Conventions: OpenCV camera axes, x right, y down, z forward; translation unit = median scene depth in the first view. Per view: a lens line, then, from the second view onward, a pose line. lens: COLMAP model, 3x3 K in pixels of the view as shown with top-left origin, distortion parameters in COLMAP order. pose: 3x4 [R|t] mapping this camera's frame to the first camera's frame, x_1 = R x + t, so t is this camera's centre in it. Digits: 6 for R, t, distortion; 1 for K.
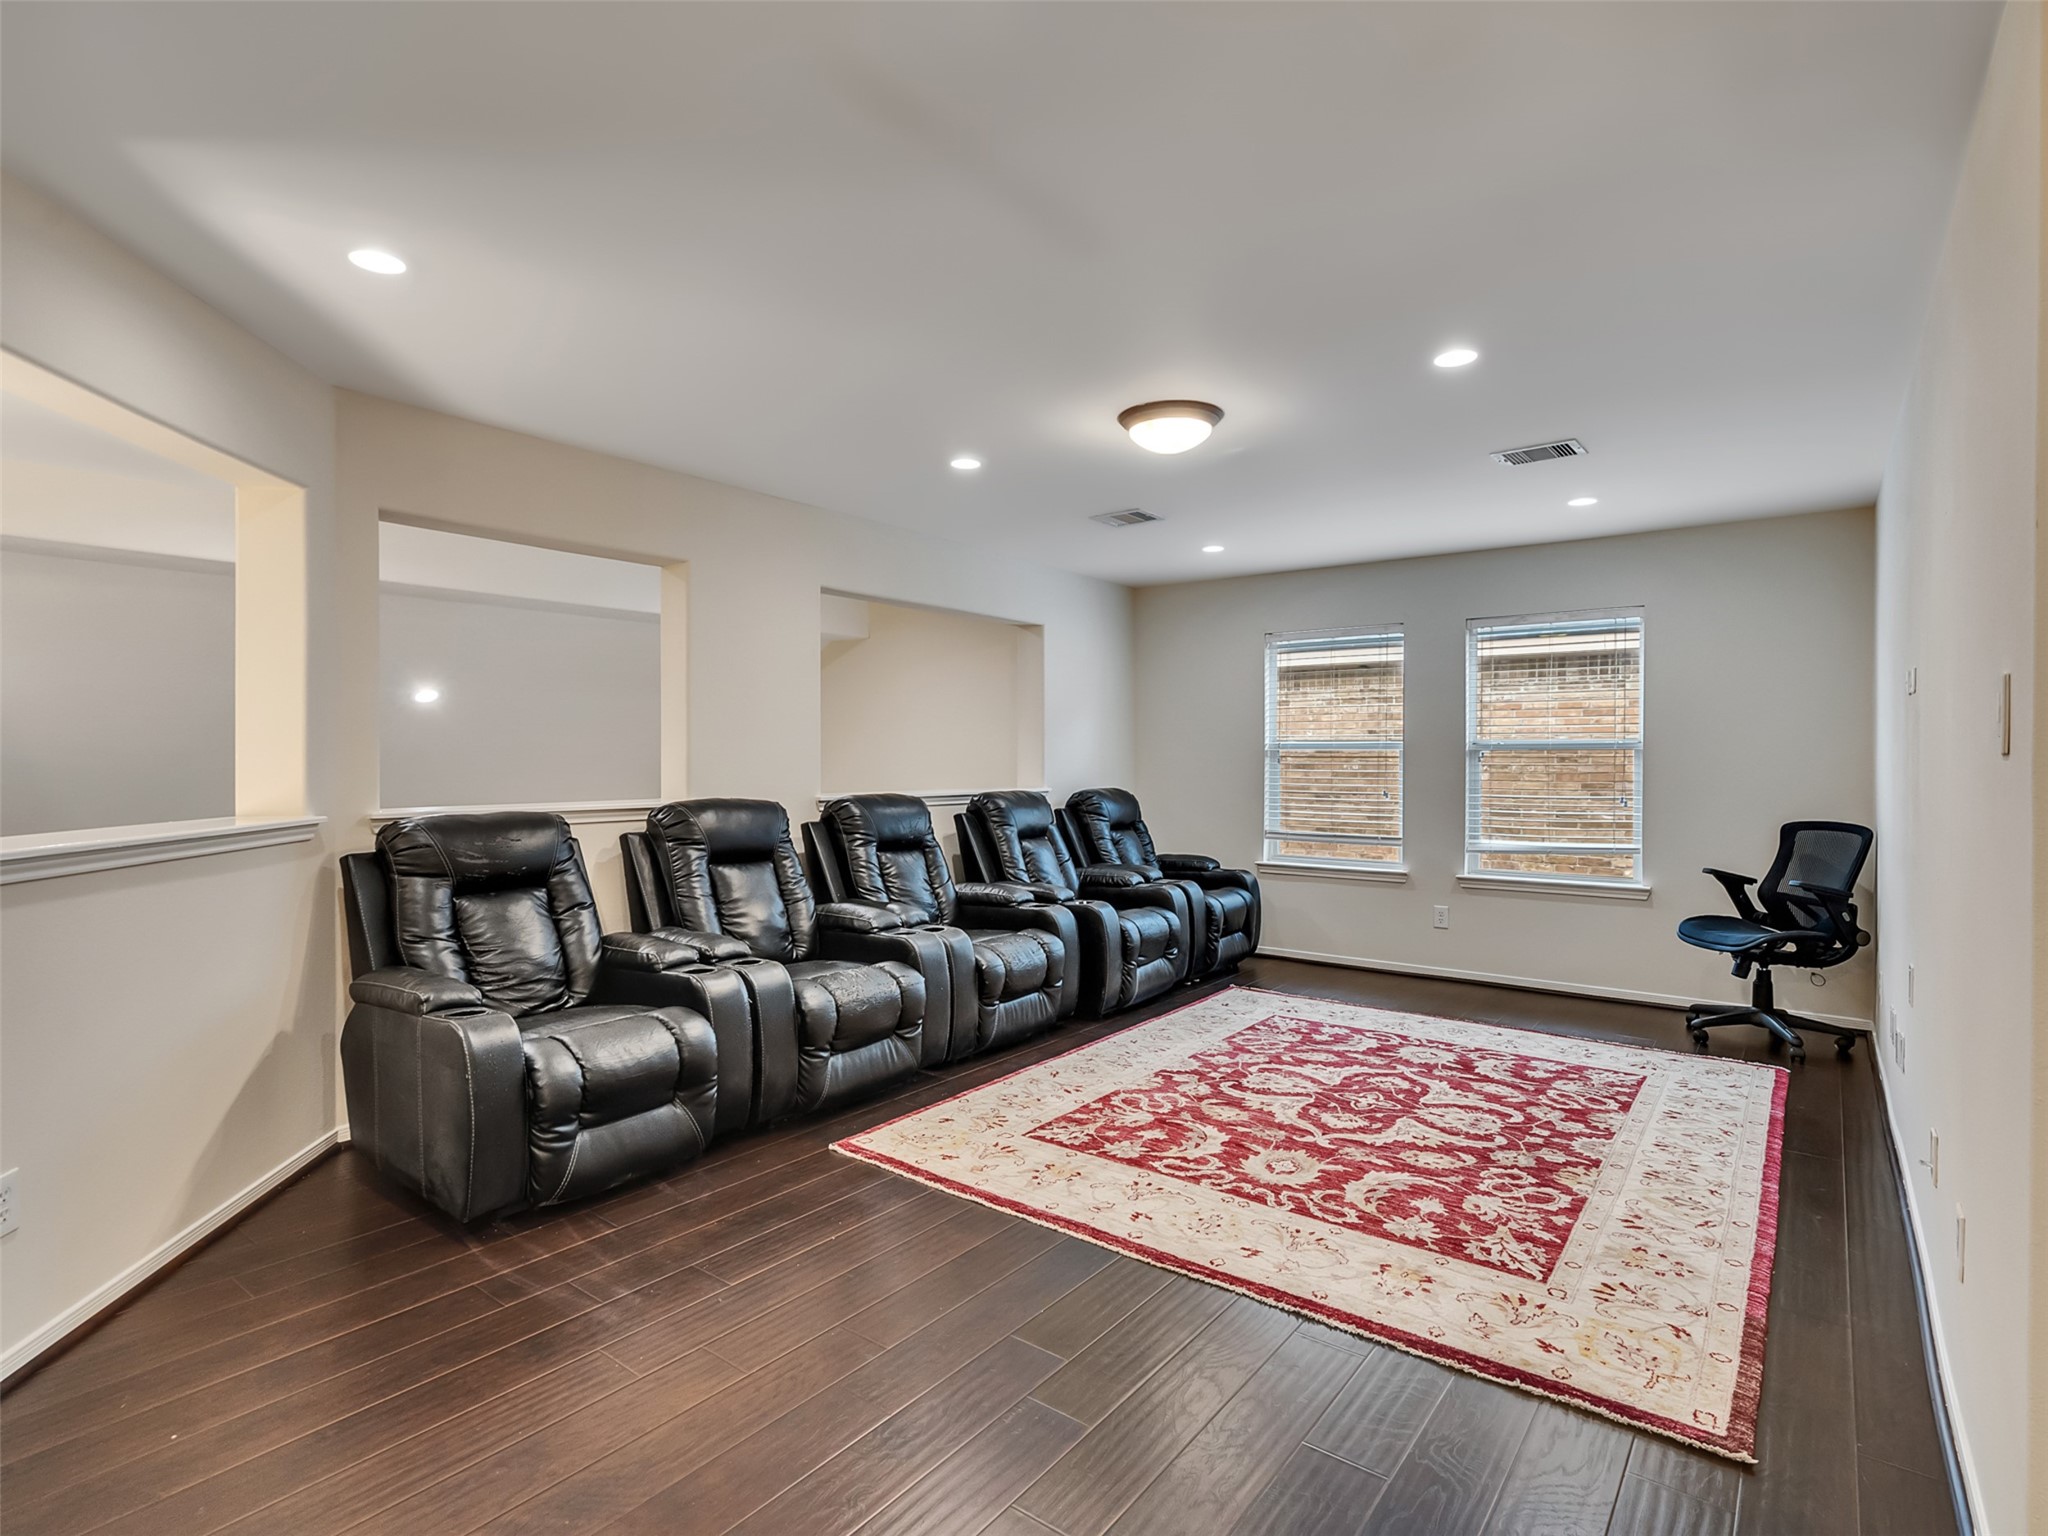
lens RADIAL K [[1045.0, 0, 1011.5], [0, 1045.0, 767.9], [0, 0, 1]] dist [-0.004837, 0.000670]
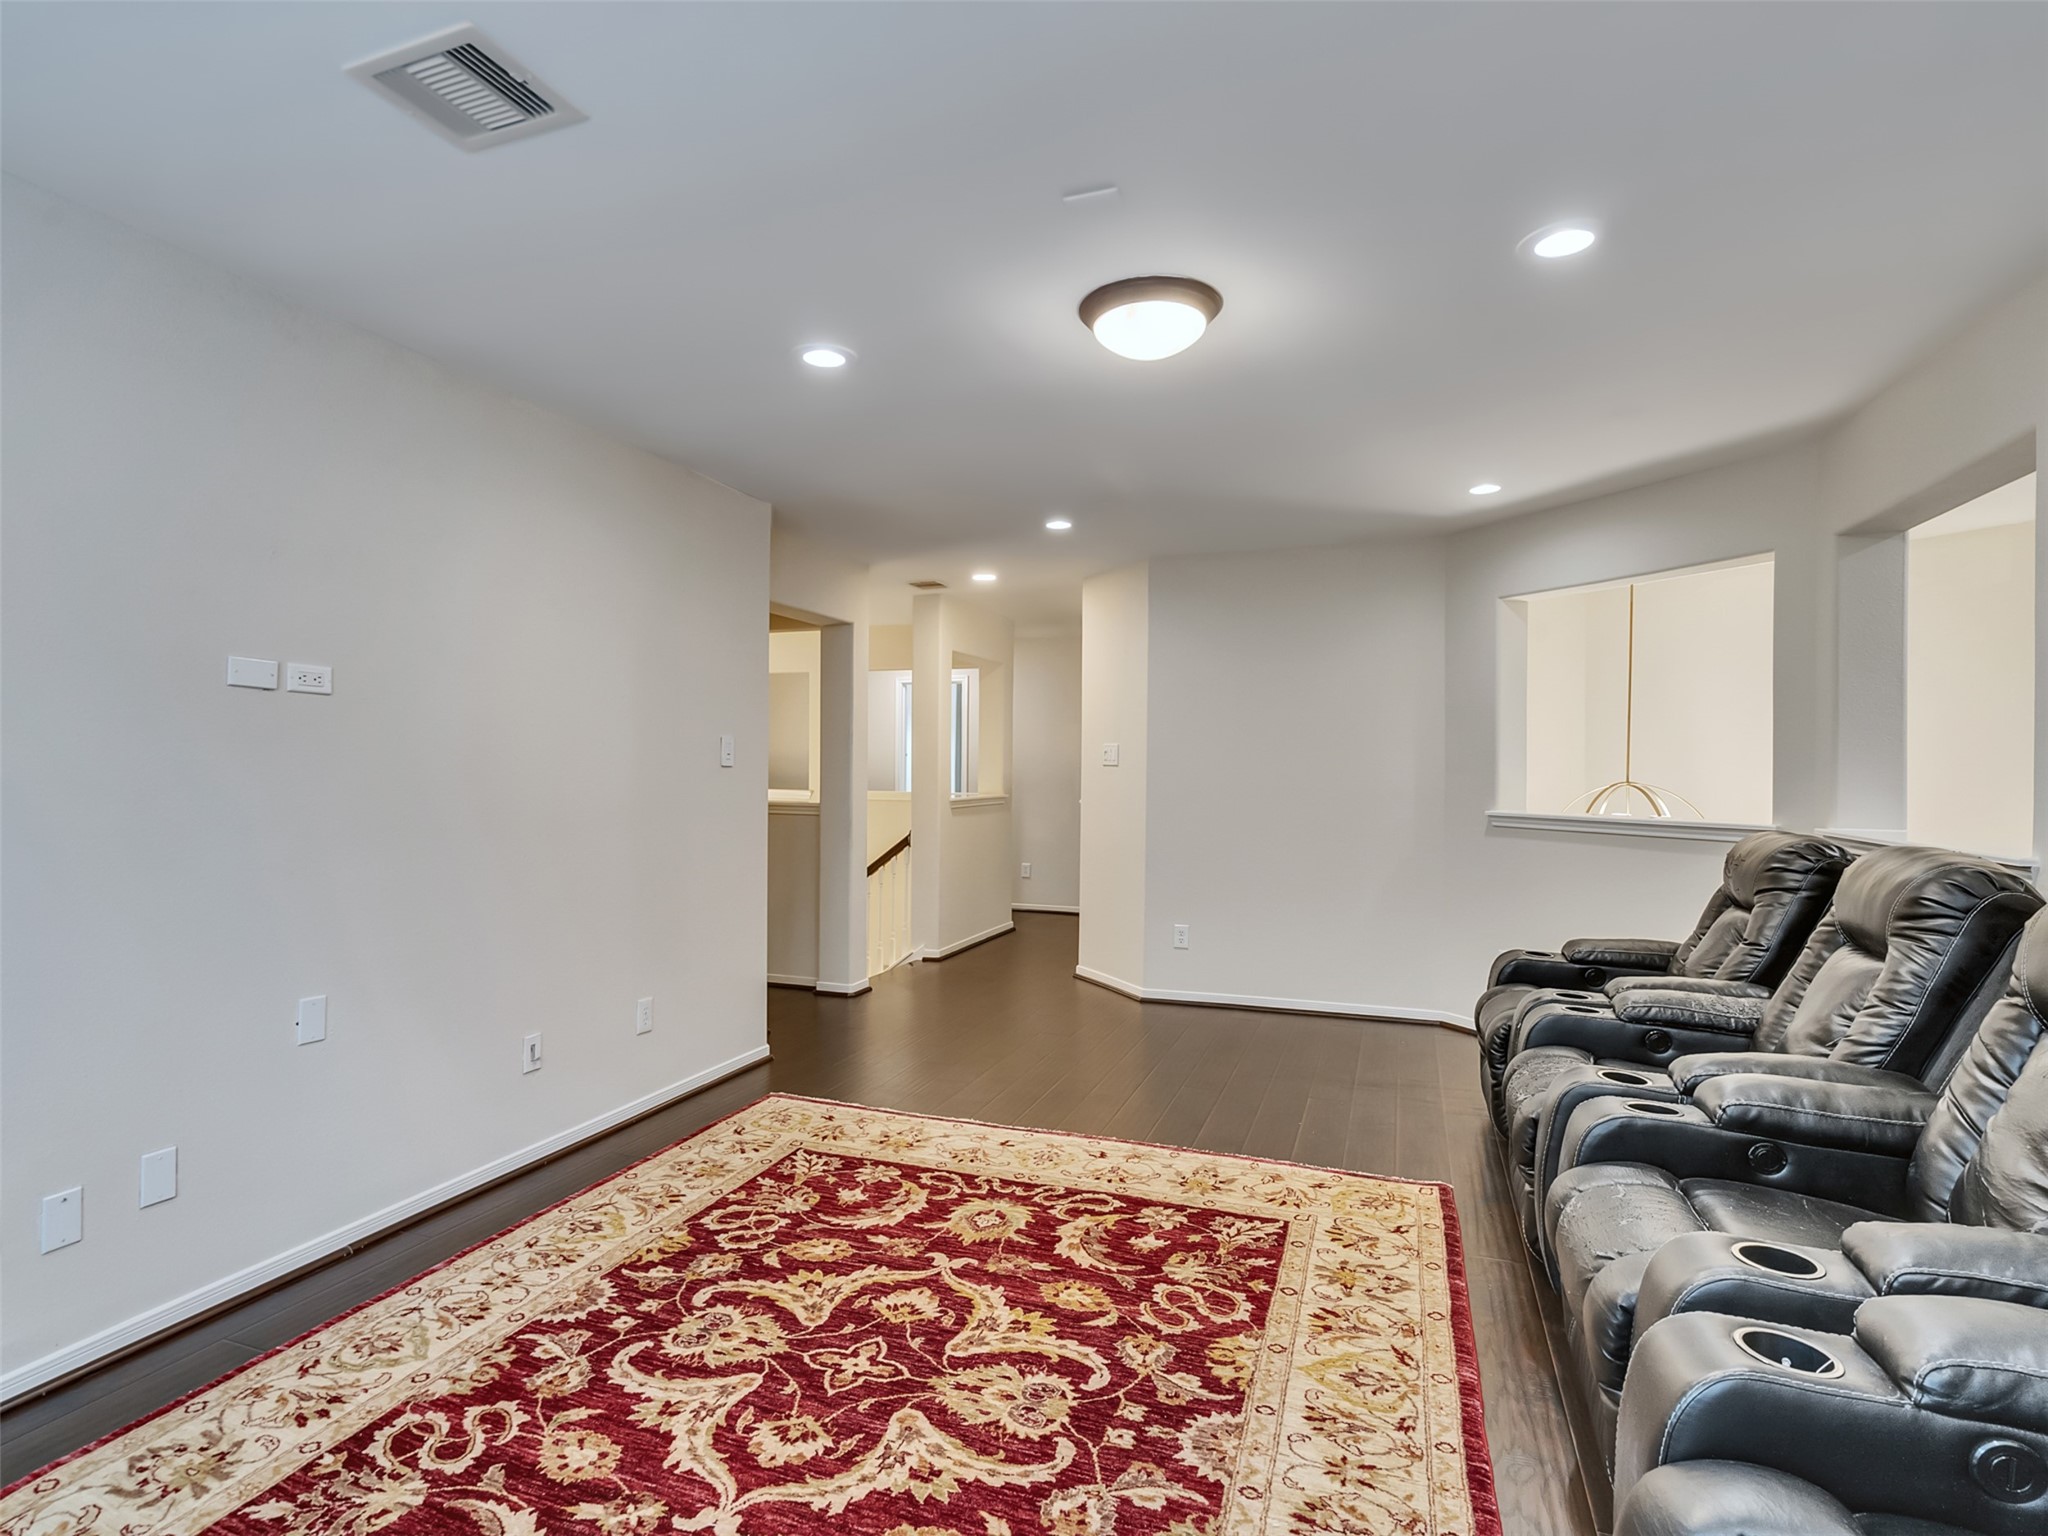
lens RADIAL K [[1045.0, 0, 1016.8], [0, 1045.0, 766.0], [0, 0, 1]] dist [-0.004837, 0.000670]
pose [[-0.952397, -0.007898, -0.304757, 0.483562], [-0.010846, 0.999909, 0.007980, -0.020288], [0.304667, 0.010905, -0.952397, 1.751256]]
